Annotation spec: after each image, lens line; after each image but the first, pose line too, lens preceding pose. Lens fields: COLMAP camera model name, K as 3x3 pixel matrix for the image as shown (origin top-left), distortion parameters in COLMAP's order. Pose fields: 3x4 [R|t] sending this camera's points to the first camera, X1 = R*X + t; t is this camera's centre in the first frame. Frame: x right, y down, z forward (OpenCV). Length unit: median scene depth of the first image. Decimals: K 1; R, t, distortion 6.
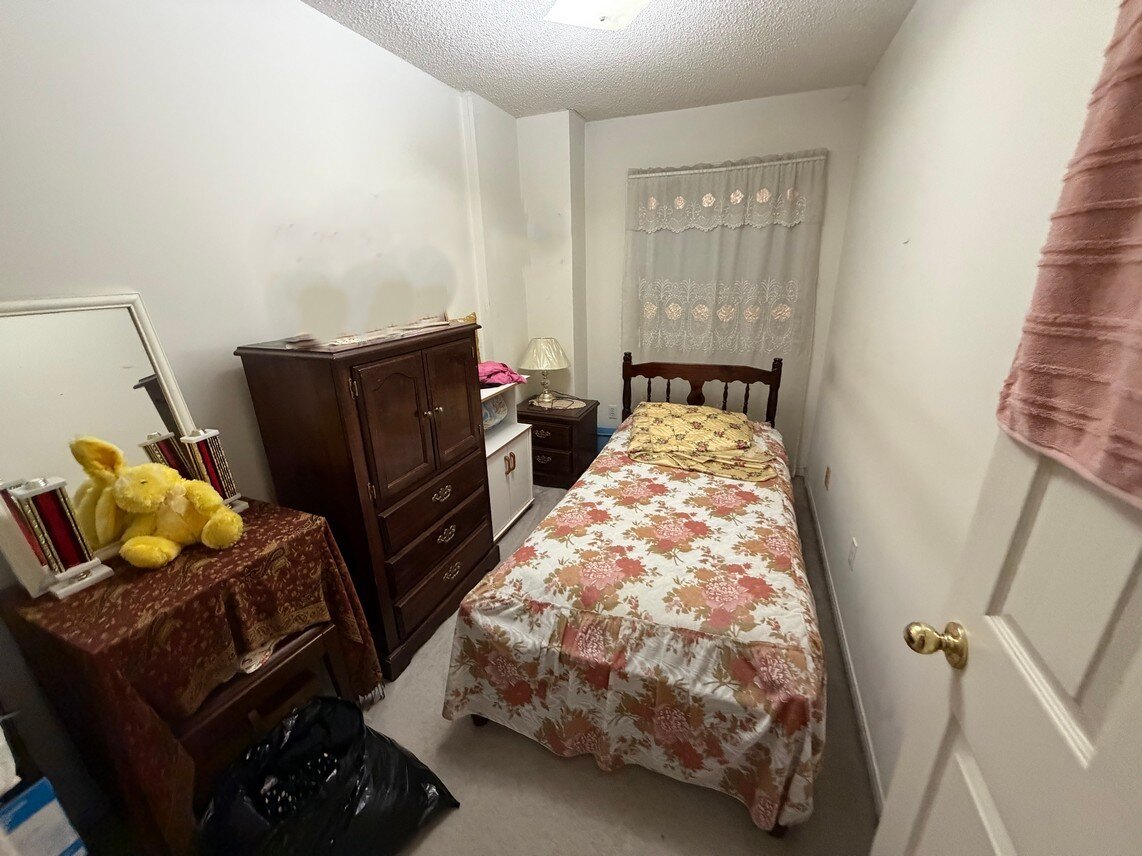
lens RADIAL K [[452.4, 0, 569.9], [0, 452.4, 428.5], [0, 0, 1]] dist [-0.000180, 0.000010]
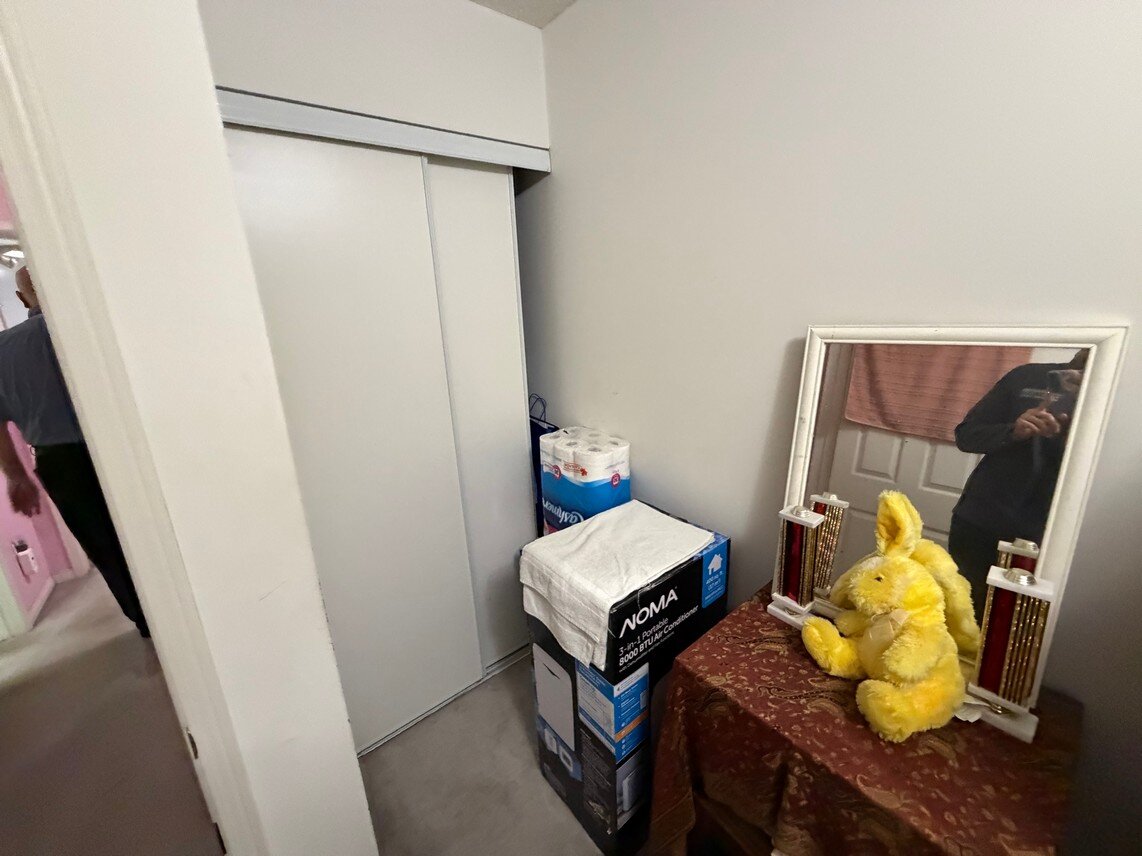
lens RADIAL K [[452.4, 0, 573.3], [0, 452.4, 422.5], [0, 0, 1]] dist [-0.000180, 0.000010]
pose [[-0.492514, 0.263525, -0.829449, -0.153436], [-0.238504, 0.875700, 0.419839, -0.297119], [0.836986, 0.404603, -0.368443, 0.758552]]
